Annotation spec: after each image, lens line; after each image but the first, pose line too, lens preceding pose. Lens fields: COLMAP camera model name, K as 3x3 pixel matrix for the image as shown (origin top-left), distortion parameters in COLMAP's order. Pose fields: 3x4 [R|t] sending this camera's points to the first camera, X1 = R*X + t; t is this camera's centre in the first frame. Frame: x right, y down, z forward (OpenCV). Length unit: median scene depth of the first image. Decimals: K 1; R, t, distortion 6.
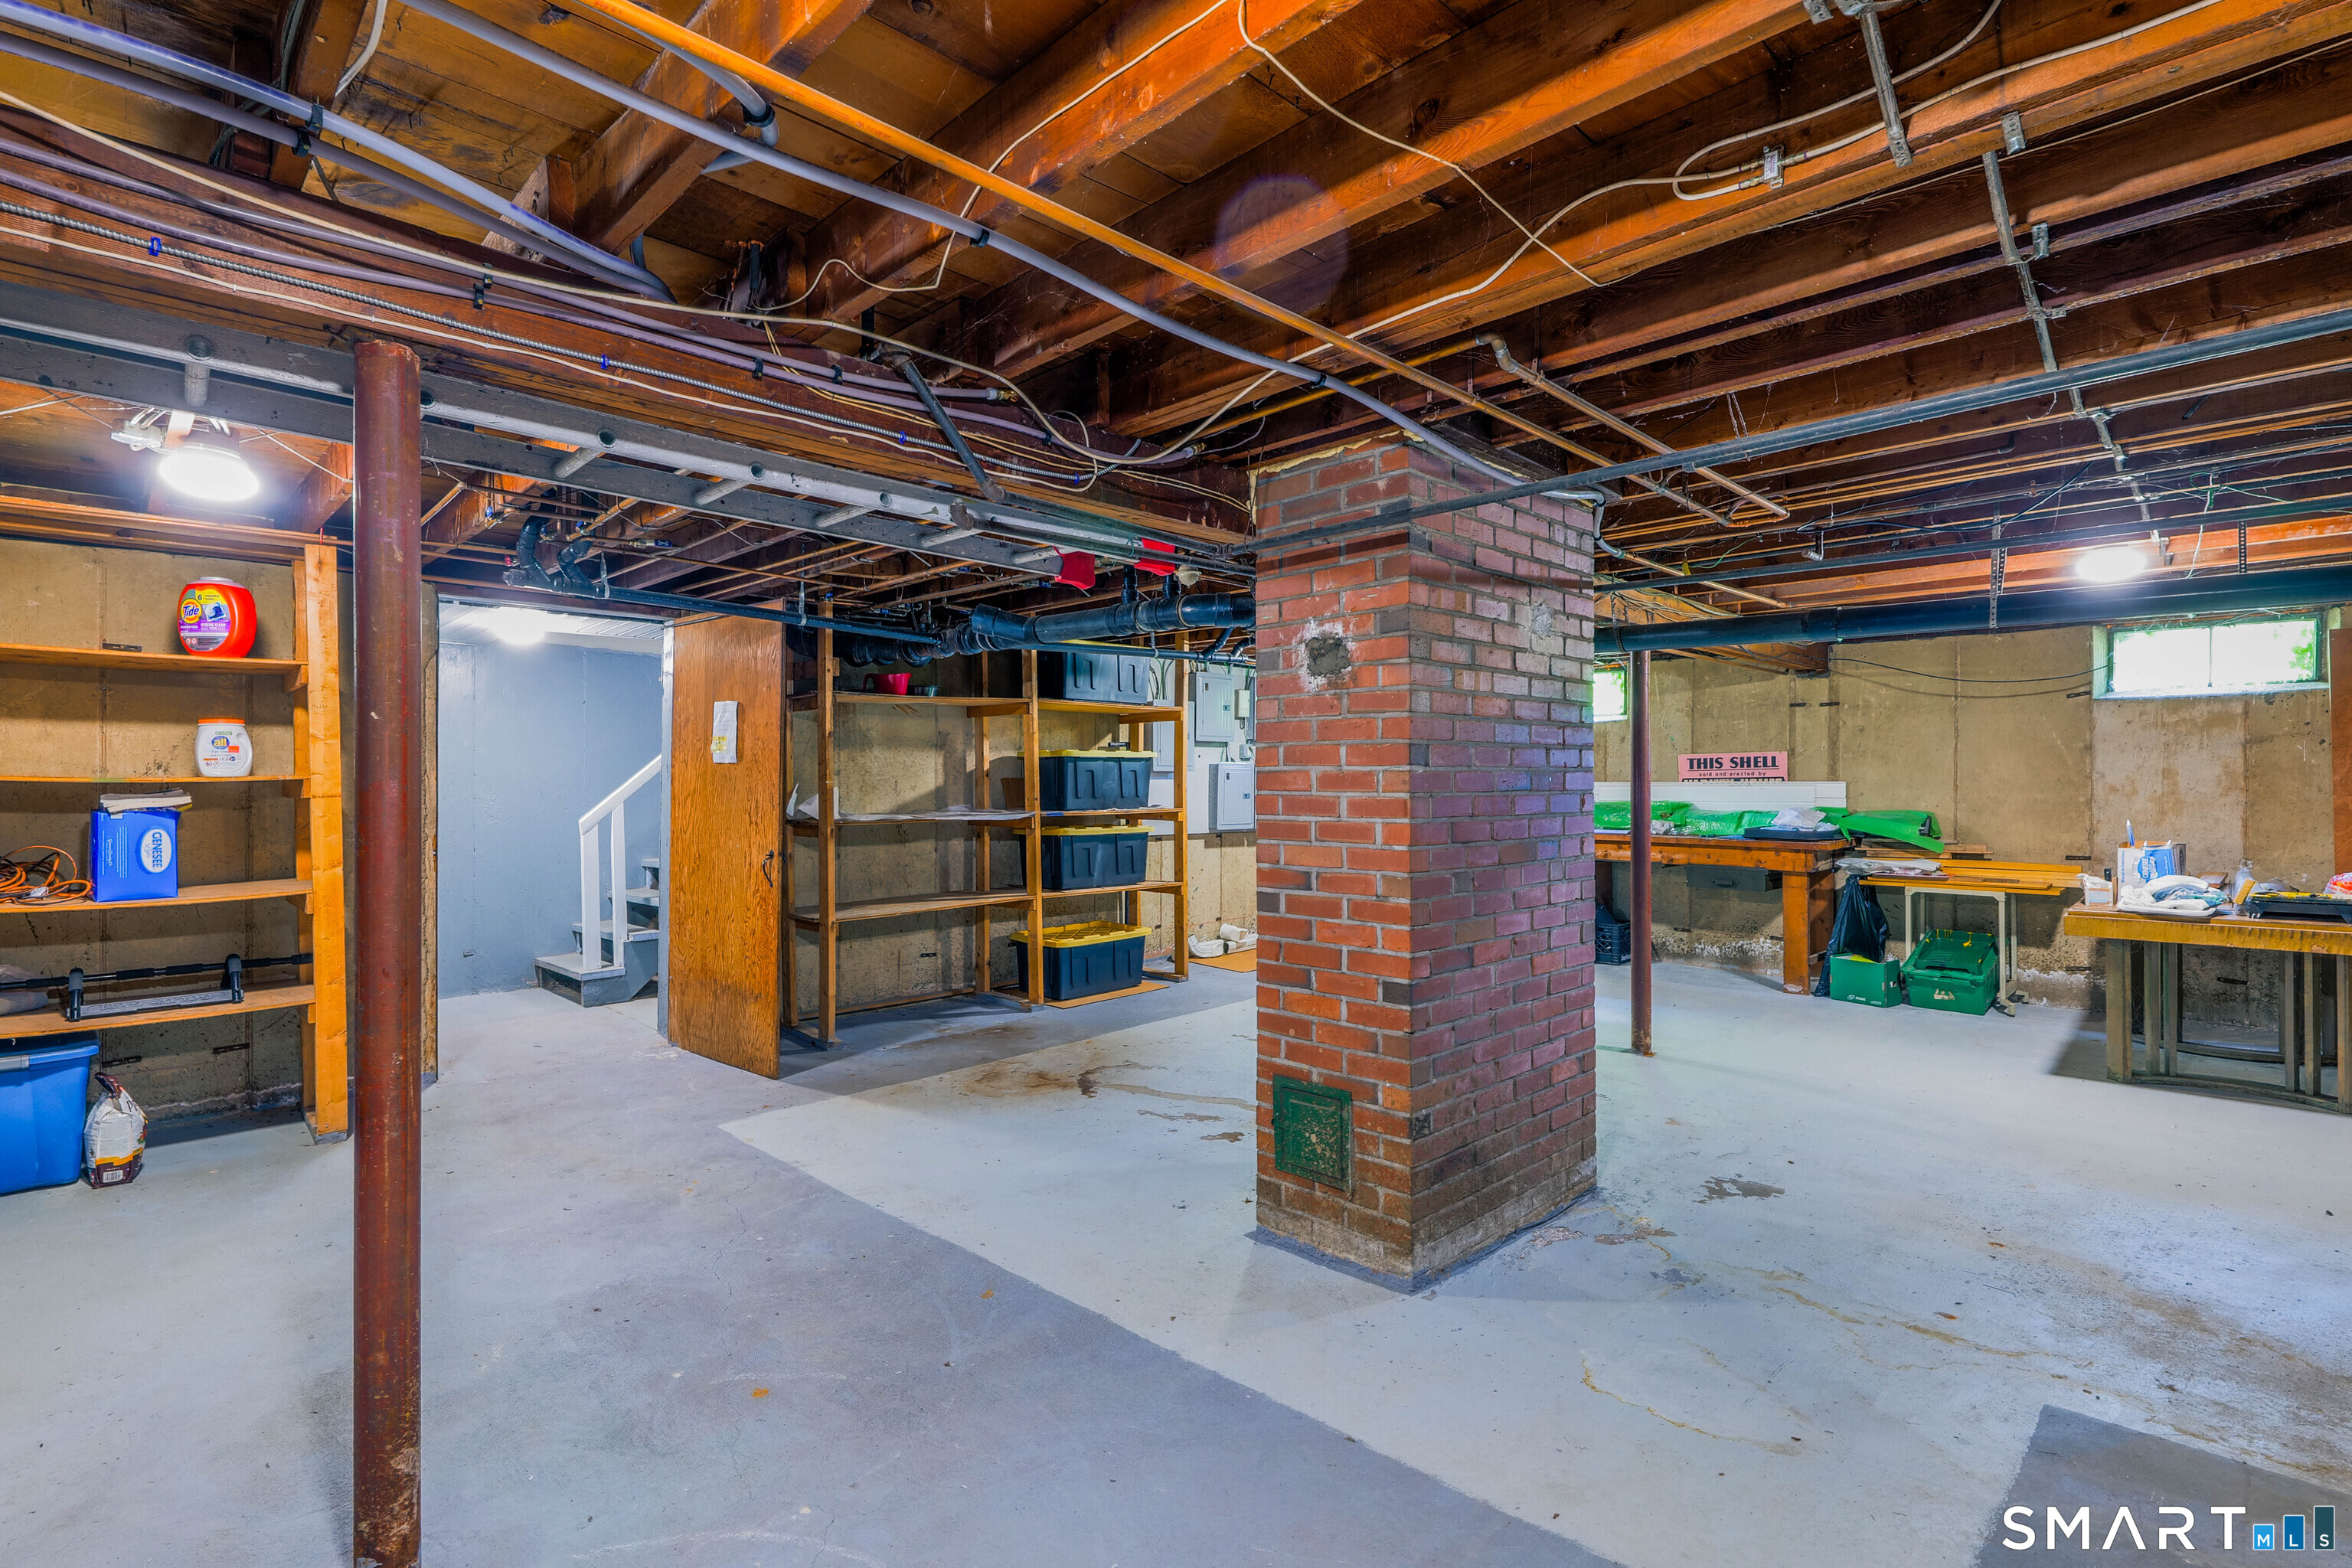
lens RADIAL K [[1095.4, 0, 1176.0], [0, 1095.4, 784.0], [0, 0, 1]] dist [-0.000373, -0.000019]
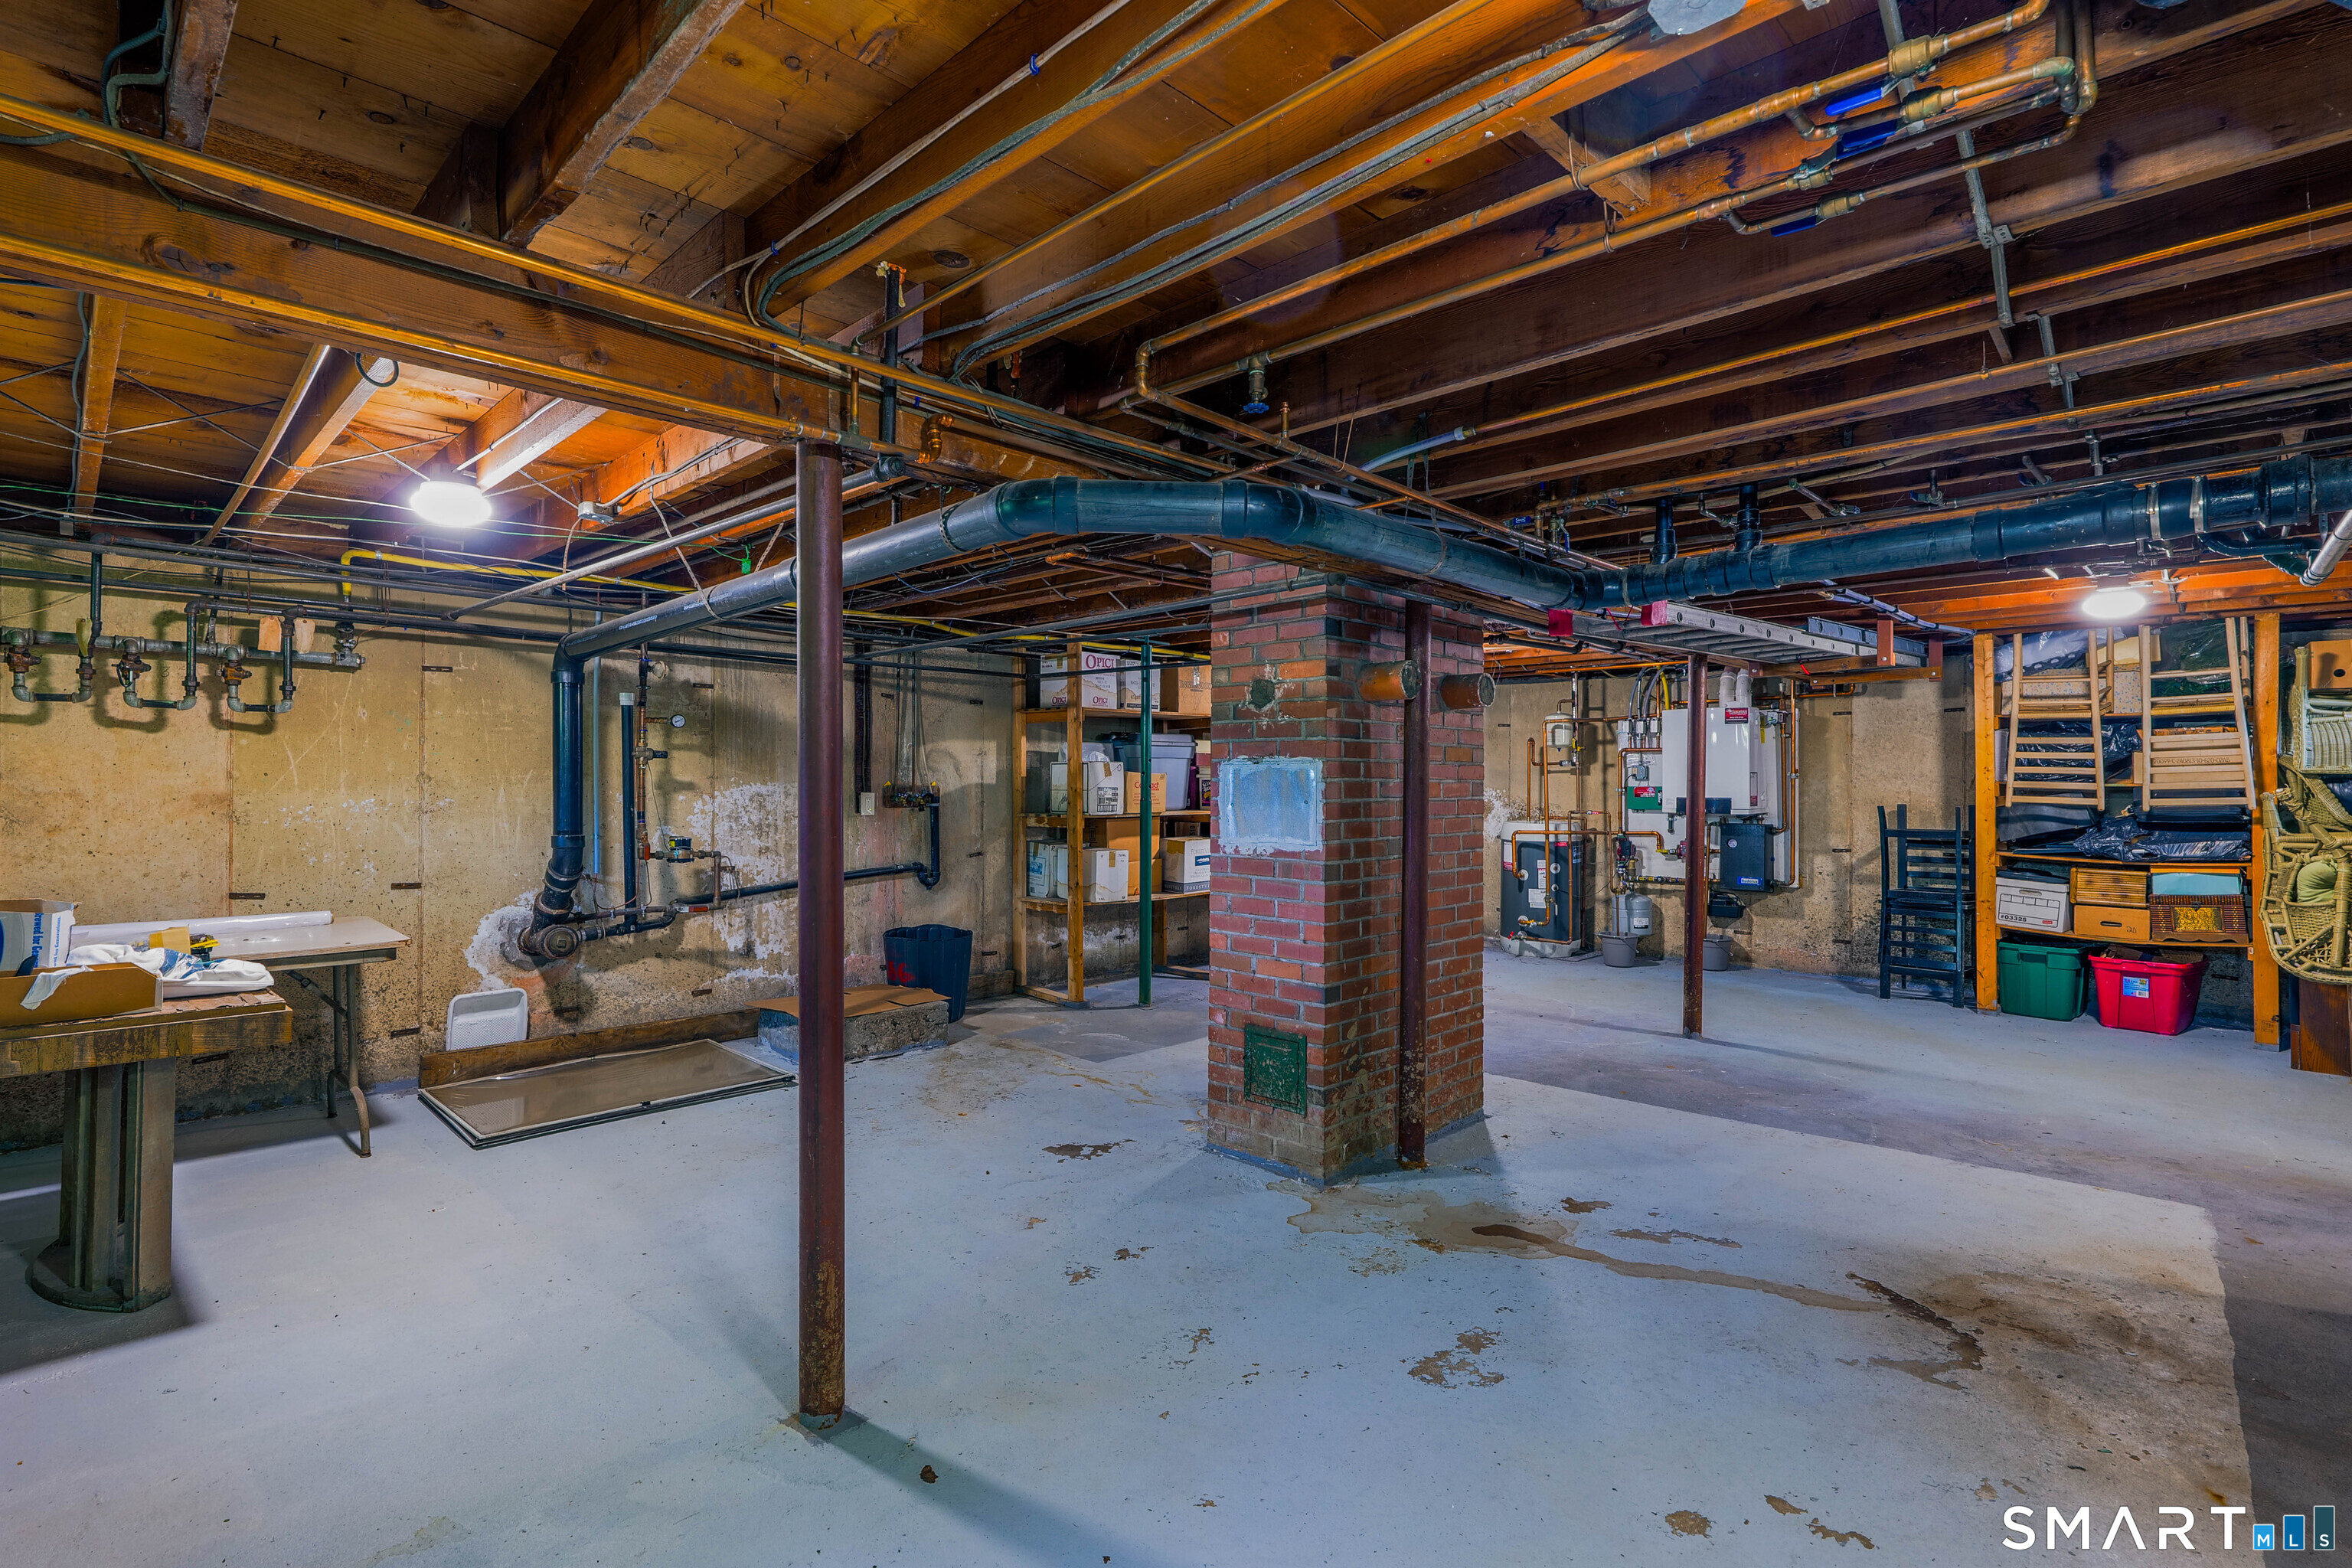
lens RADIAL K [[1095.4, 0, 1176.0], [0, 1095.4, 784.0], [0, 0, 1]] dist [-0.000373, -0.000019]
pose [[-0.999928, -0.002355, -0.011741, 0.376803], [-0.002341, 0.999997, -0.001226, -0.005272], [0.011744, -0.001198, -0.999930, 1.866281]]
